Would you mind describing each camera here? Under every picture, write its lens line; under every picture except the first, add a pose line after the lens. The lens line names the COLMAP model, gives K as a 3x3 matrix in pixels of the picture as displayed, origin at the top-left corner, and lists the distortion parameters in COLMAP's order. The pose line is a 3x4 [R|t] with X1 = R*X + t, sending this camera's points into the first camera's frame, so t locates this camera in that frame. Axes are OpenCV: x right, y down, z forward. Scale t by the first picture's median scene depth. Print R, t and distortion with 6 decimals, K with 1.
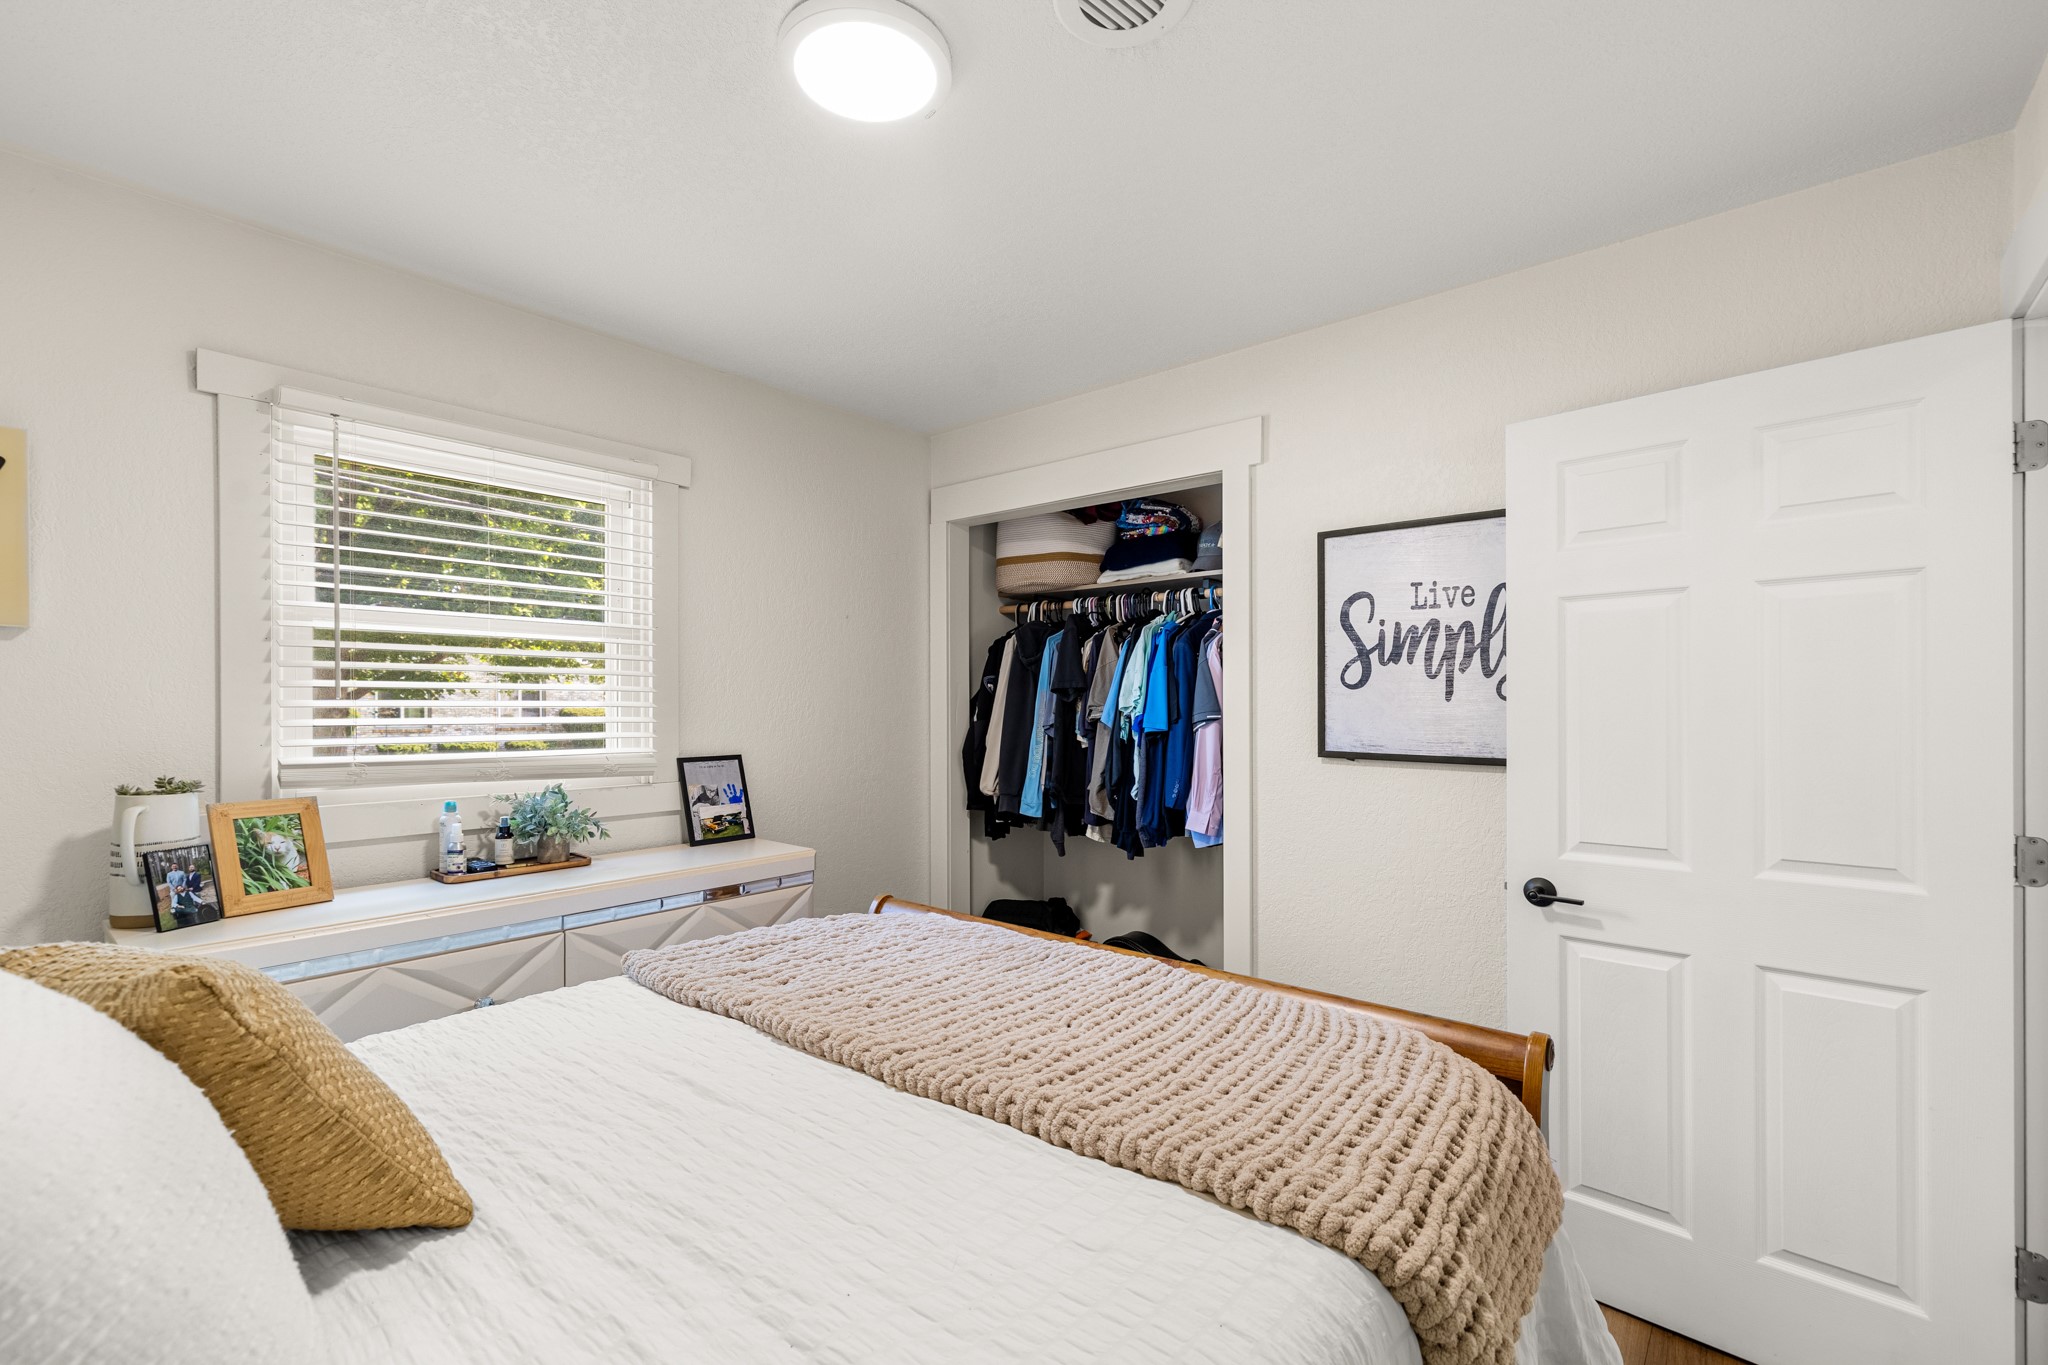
lens RADIAL K [[878.2, 0, 1026.8], [0, 878.2, 697.3], [0, 0, 1]] dist [-0.000492, -0.000090]
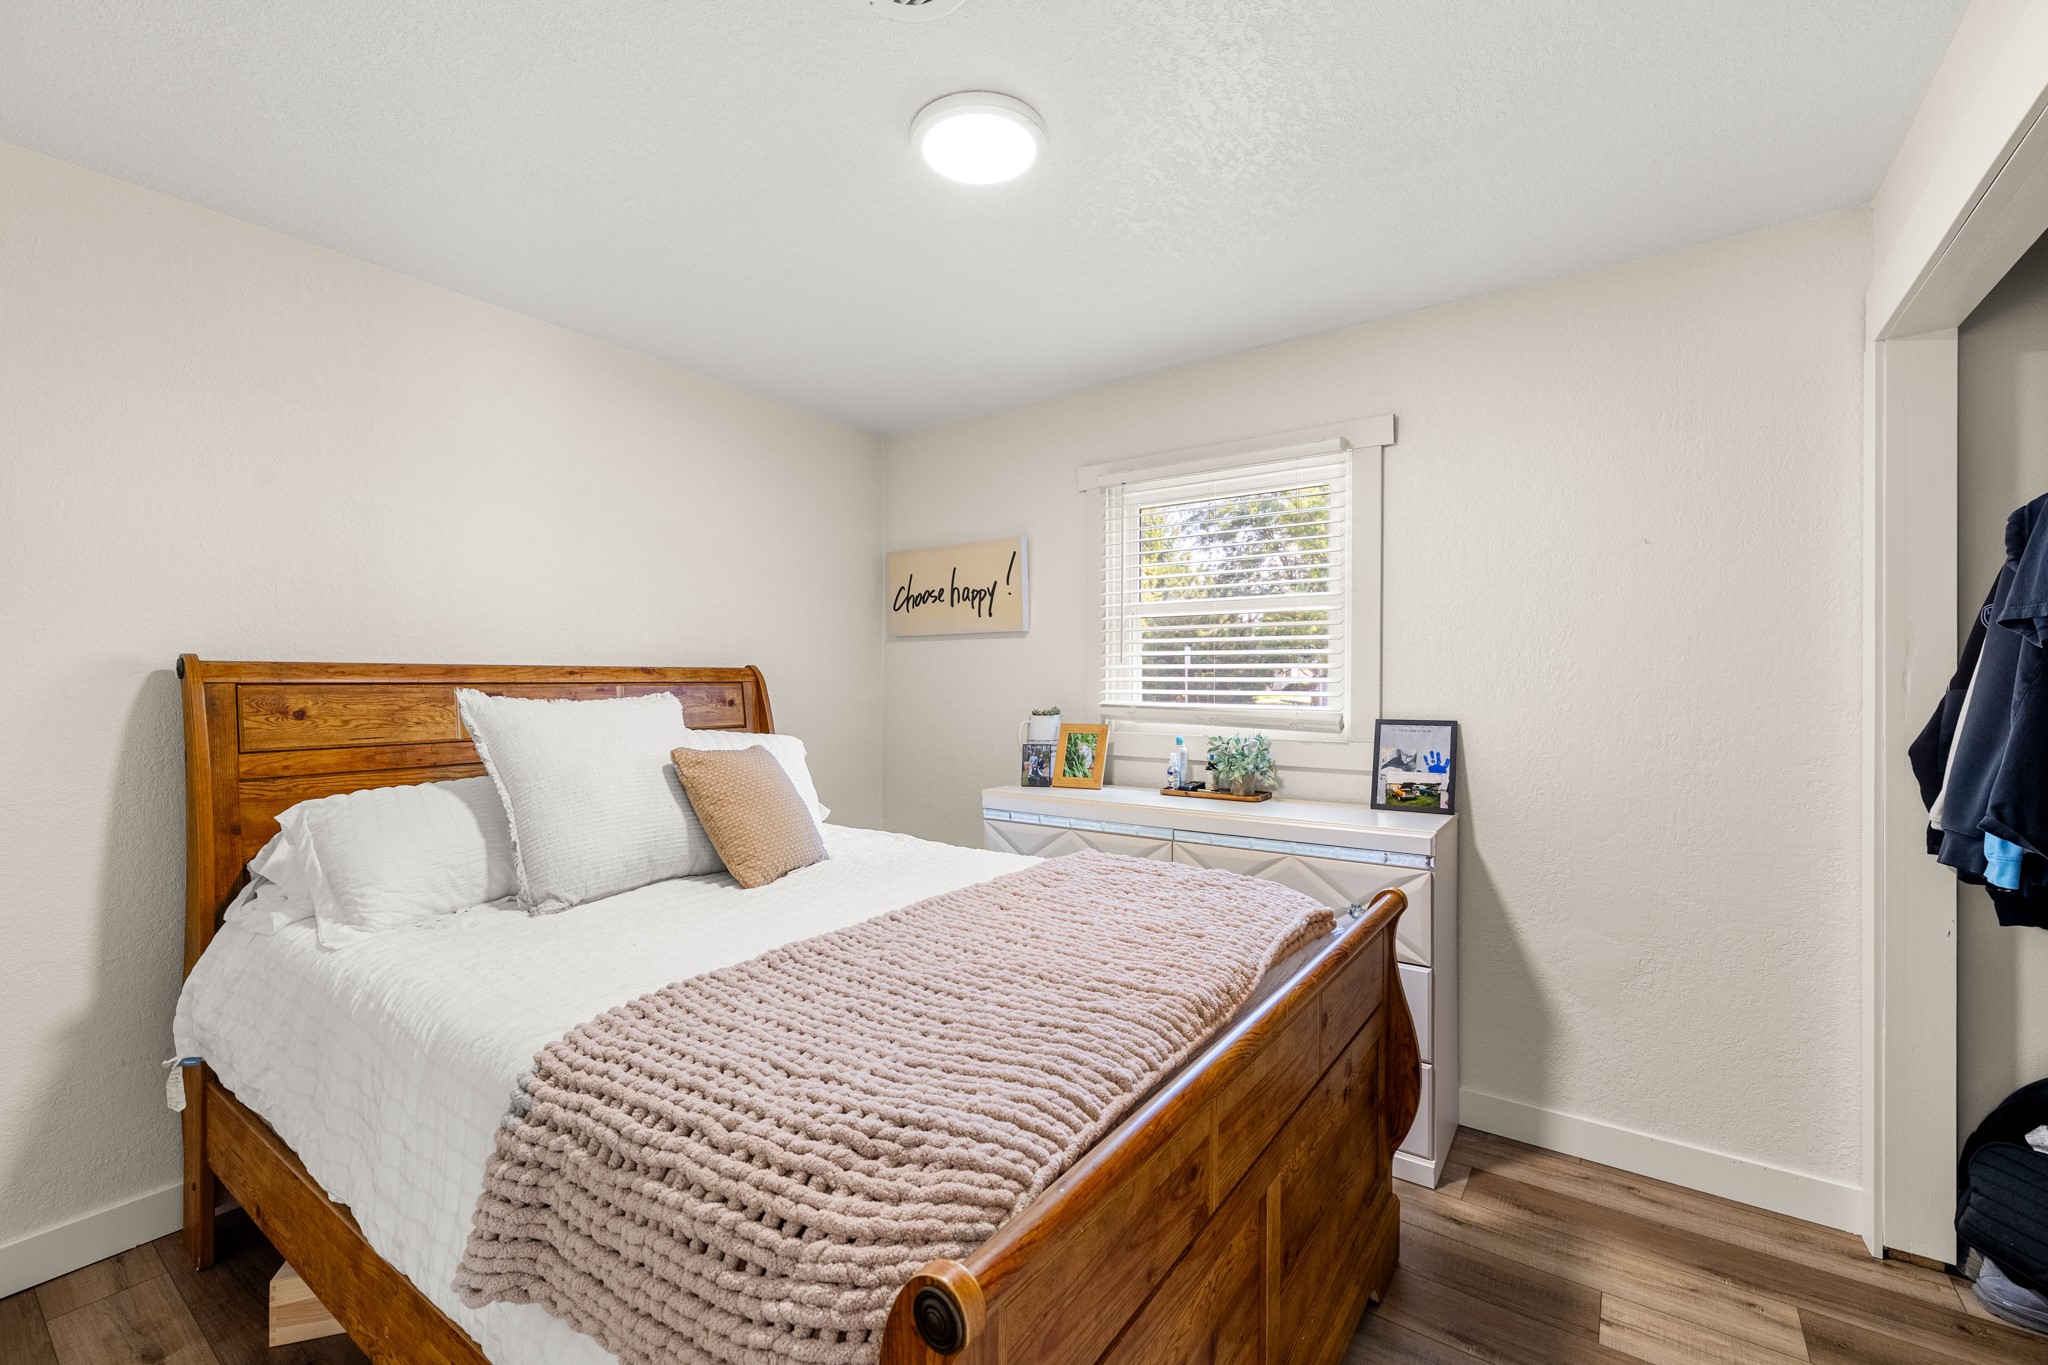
lens RADIAL K [[878.2, 0, 1025.0], [0, 878.2, 680.9], [0, 0, 1]] dist [-0.000492, -0.000090]
pose [[0.084959, 0.000954, -0.996384, 0.591175], [0.005877, 0.999982, 0.001458, 0.022732], [0.996367, -0.005979, 0.084952, 0.541439]]
